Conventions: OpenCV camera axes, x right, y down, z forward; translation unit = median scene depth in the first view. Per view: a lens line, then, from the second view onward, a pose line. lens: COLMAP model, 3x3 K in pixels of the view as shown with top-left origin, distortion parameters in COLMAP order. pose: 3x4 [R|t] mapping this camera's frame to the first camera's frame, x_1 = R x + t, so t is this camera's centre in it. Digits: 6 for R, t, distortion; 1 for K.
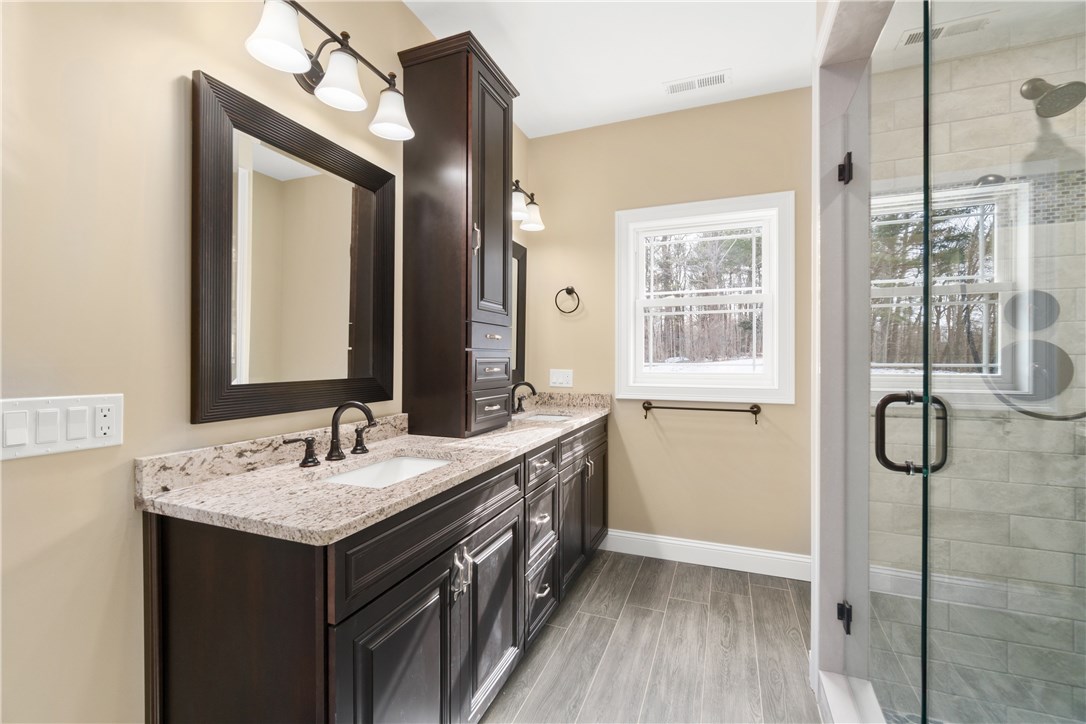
lens RADIAL K [[461.4, 0, 544.6], [0, 461.4, 358.4], [0, 0, 1]] dist [-0.002998, 0.000140]
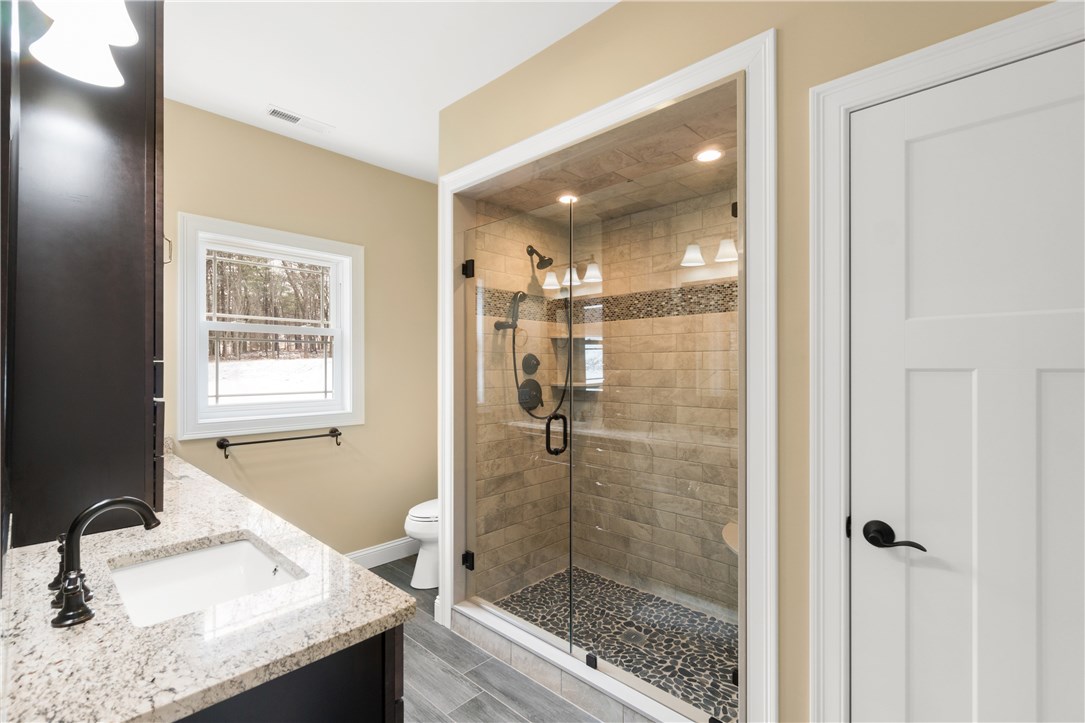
lens RADIAL K [[485.3, 0, 535.1], [0, 485.3, 363.5], [0, 0, 1]] dist [-0.011254, 0.000003]
pose [[0.372255, 0.005916, 0.928112, -0.751014], [-0.000536, 0.999981, -0.006159, -0.082668], [-0.928130, 0.001796, 0.372251, 0.187639]]
